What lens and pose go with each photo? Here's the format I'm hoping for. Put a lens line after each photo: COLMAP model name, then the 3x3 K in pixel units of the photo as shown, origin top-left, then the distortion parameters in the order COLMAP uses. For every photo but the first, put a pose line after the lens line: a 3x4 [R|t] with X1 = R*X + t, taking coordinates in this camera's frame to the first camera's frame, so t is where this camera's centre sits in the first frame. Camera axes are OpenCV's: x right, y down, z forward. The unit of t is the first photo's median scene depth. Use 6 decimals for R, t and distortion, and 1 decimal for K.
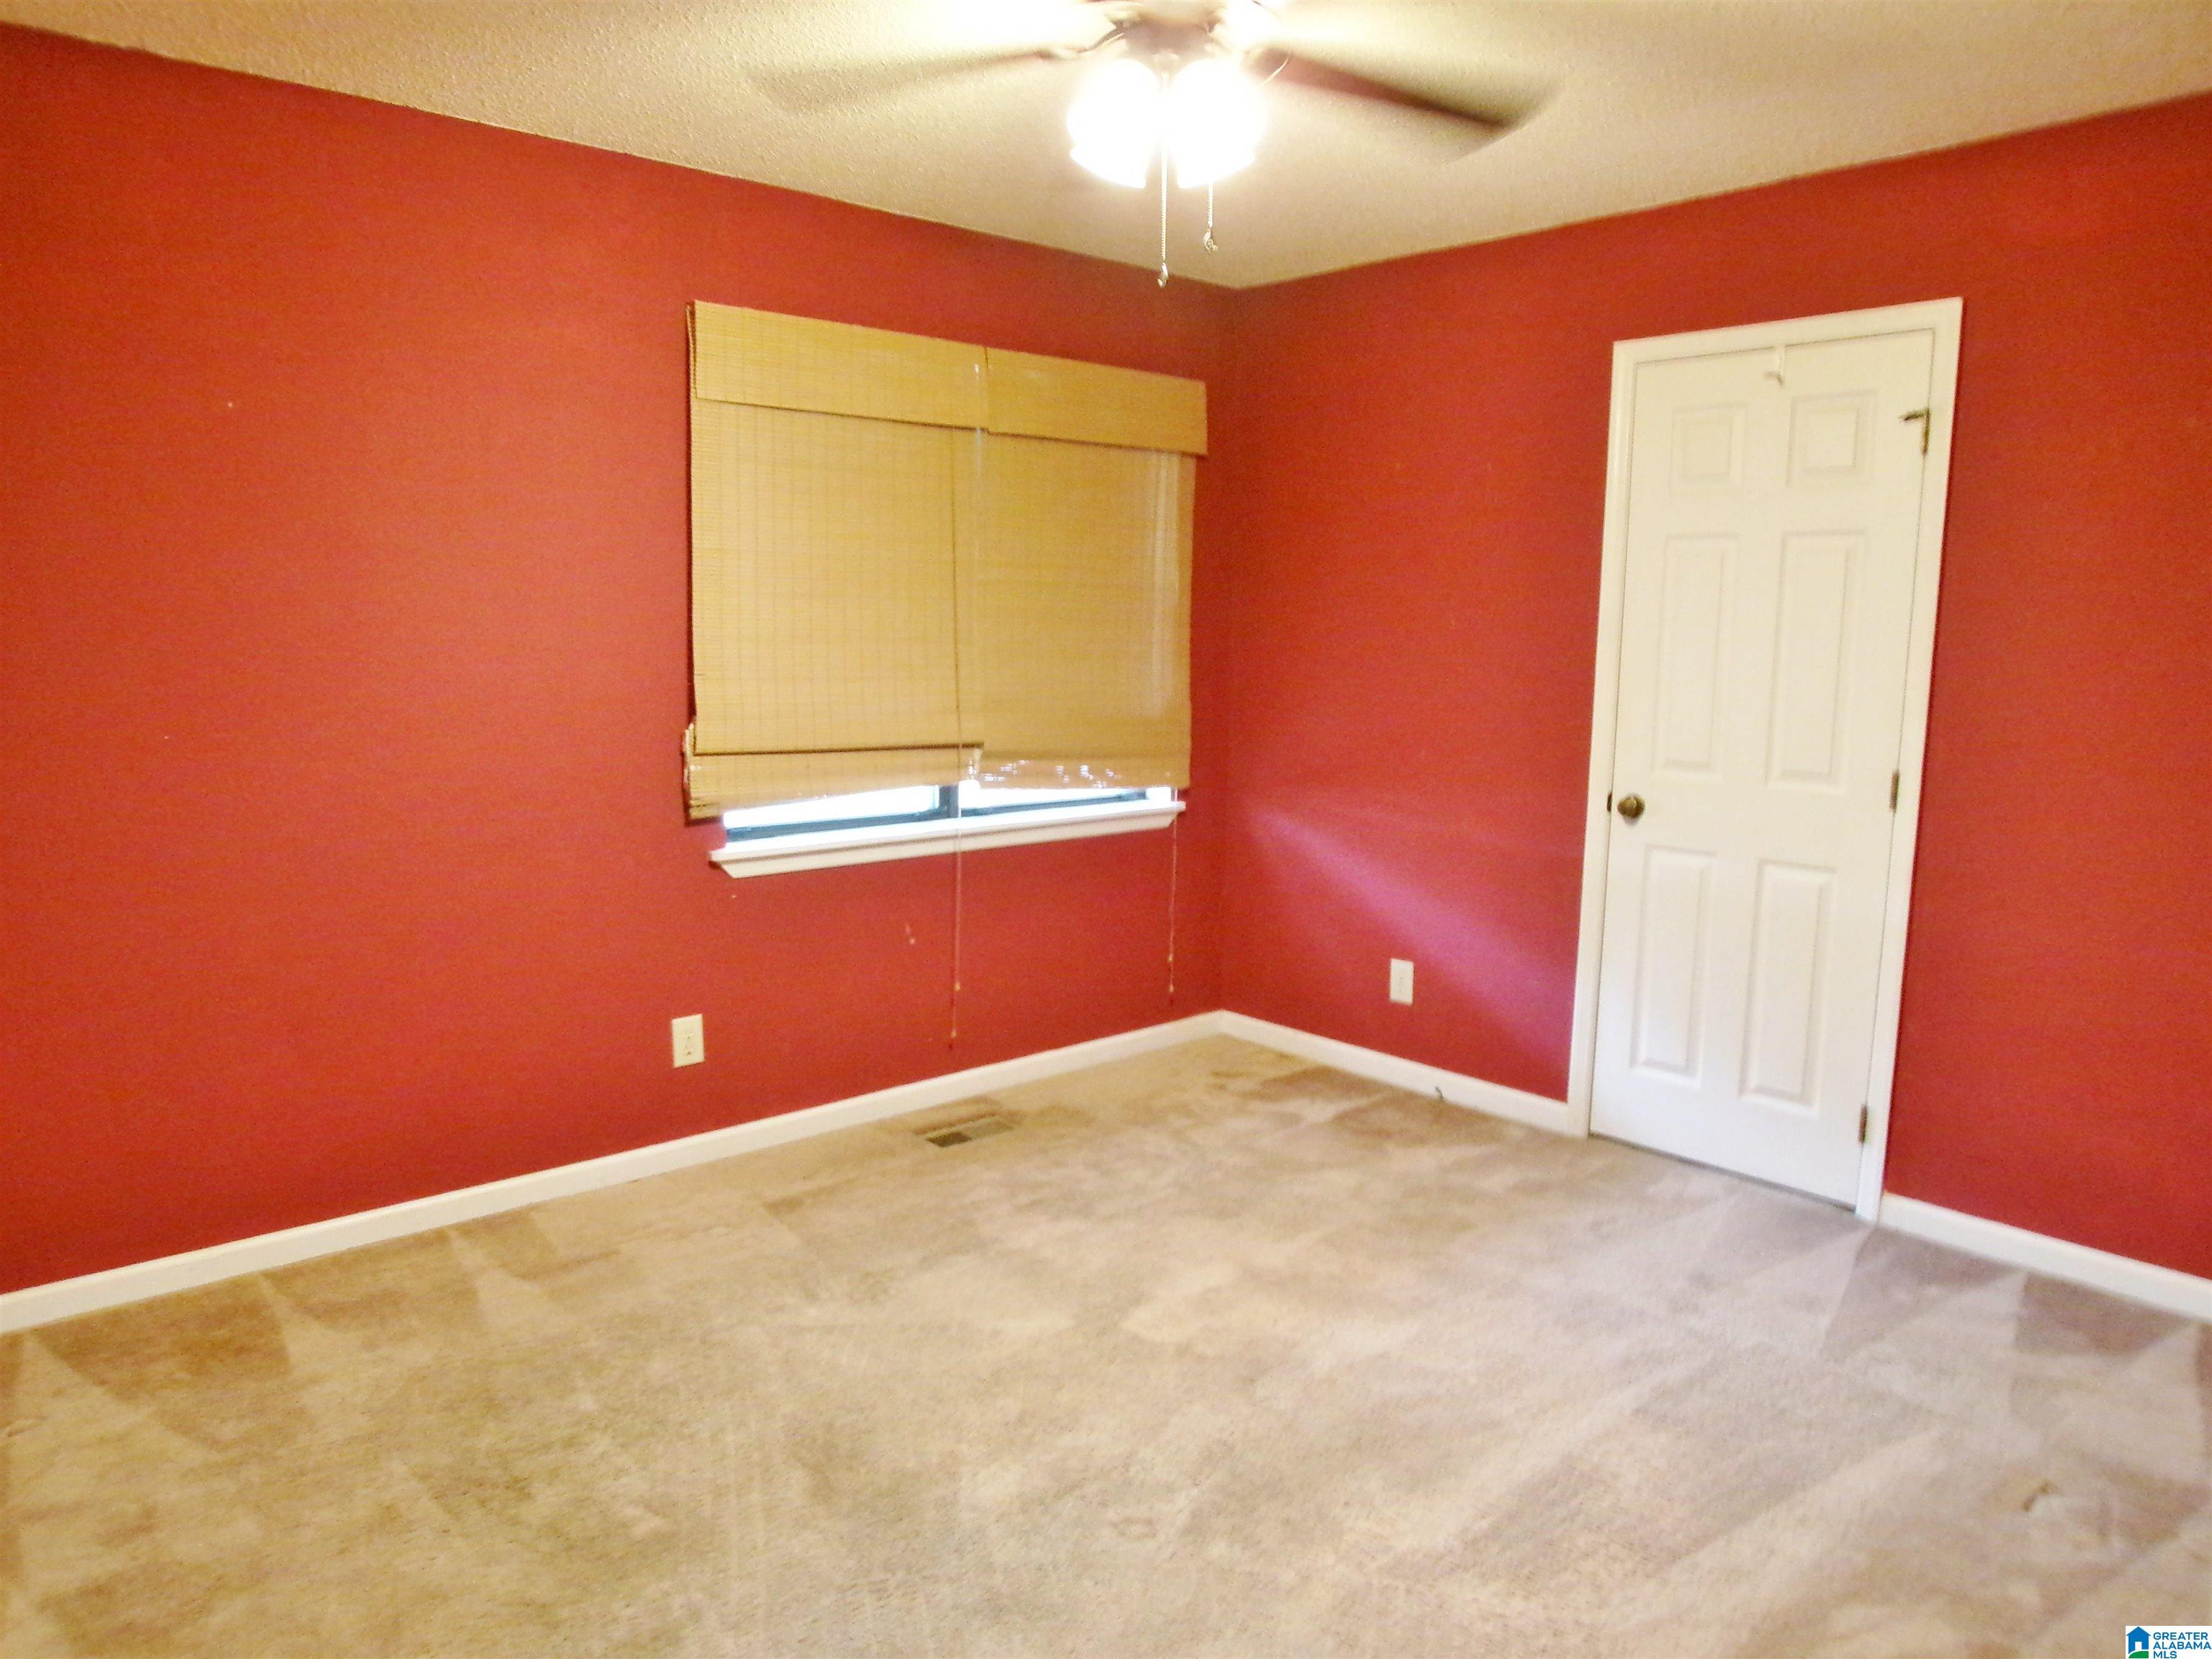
lens RADIAL K [[1533.4, 0, 1106.0], [0, 1533.4, 829.5], [0, 0, 1]] dist [-0.006716, -0.002962]
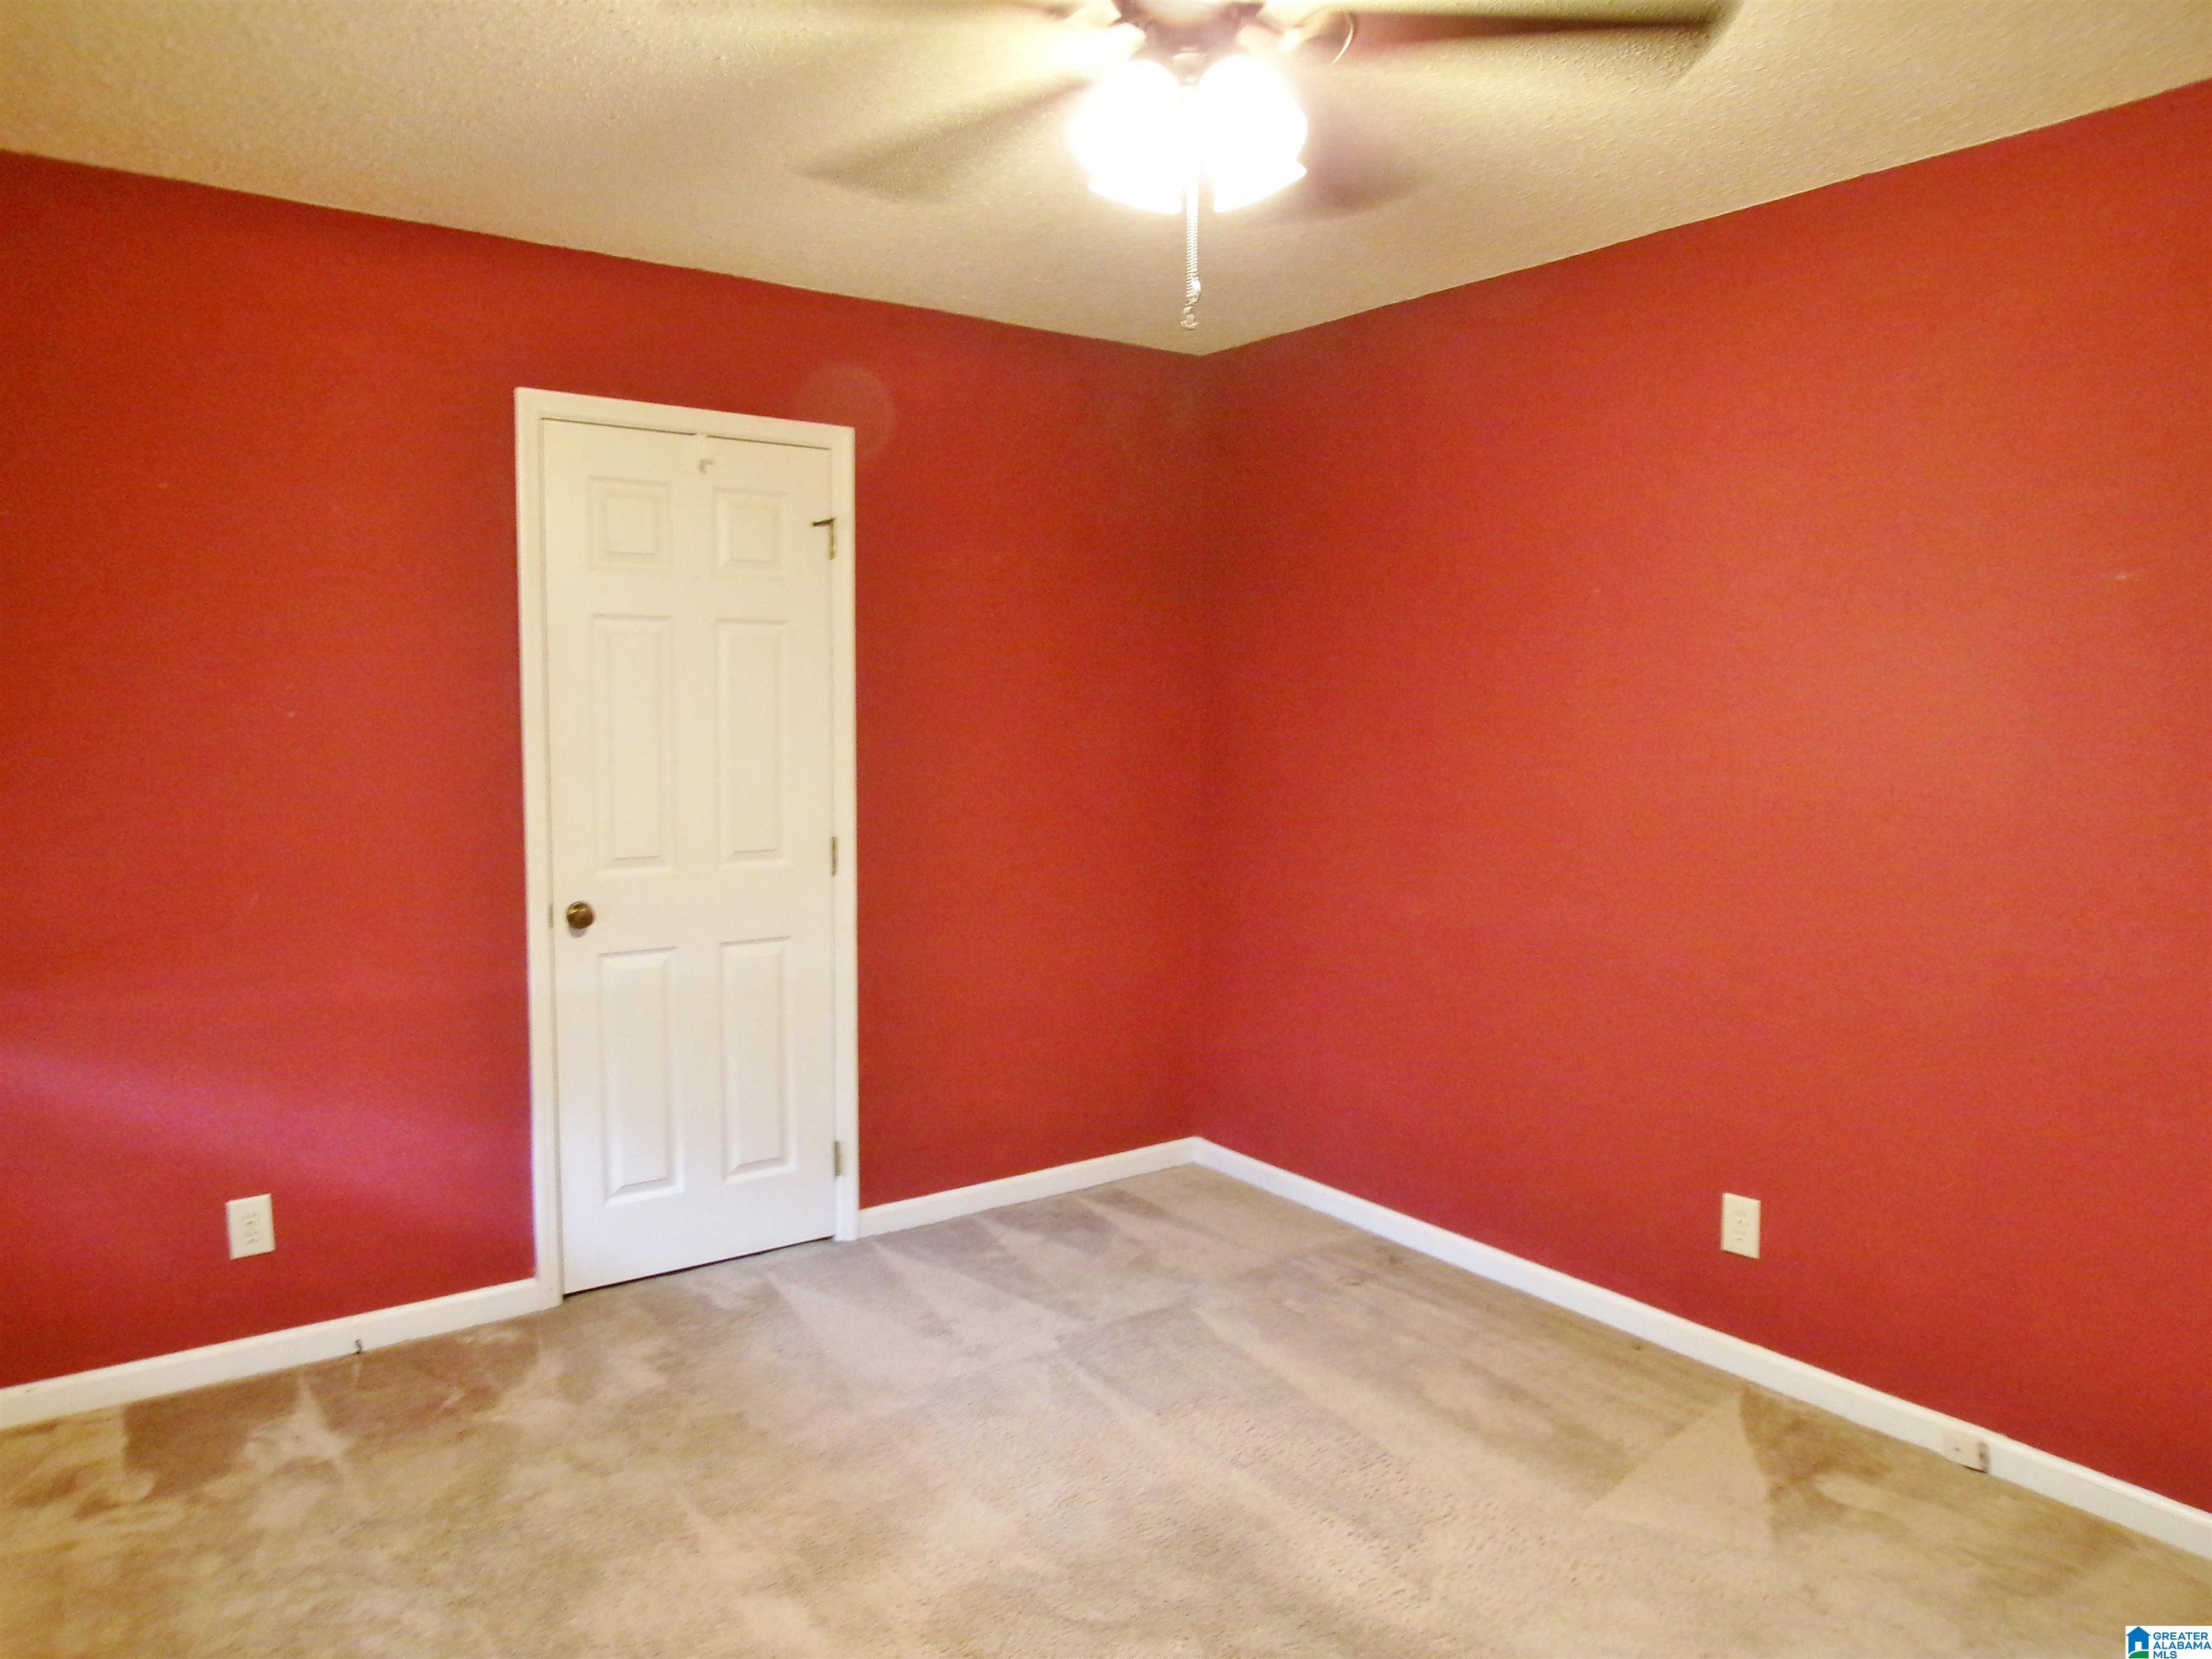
lens RADIAL K [[1490.7, 0, 1093.5], [0, 1490.7, 835.9], [0, 0, 1]] dist [-0.051034, 0.027388]
pose [[0.103106, -0.101859, 0.989441, -0.520862], [0.136369, 0.986797, 0.087376, -0.104616], [-0.985278, 0.125920, 0.115635, 0.664867]]
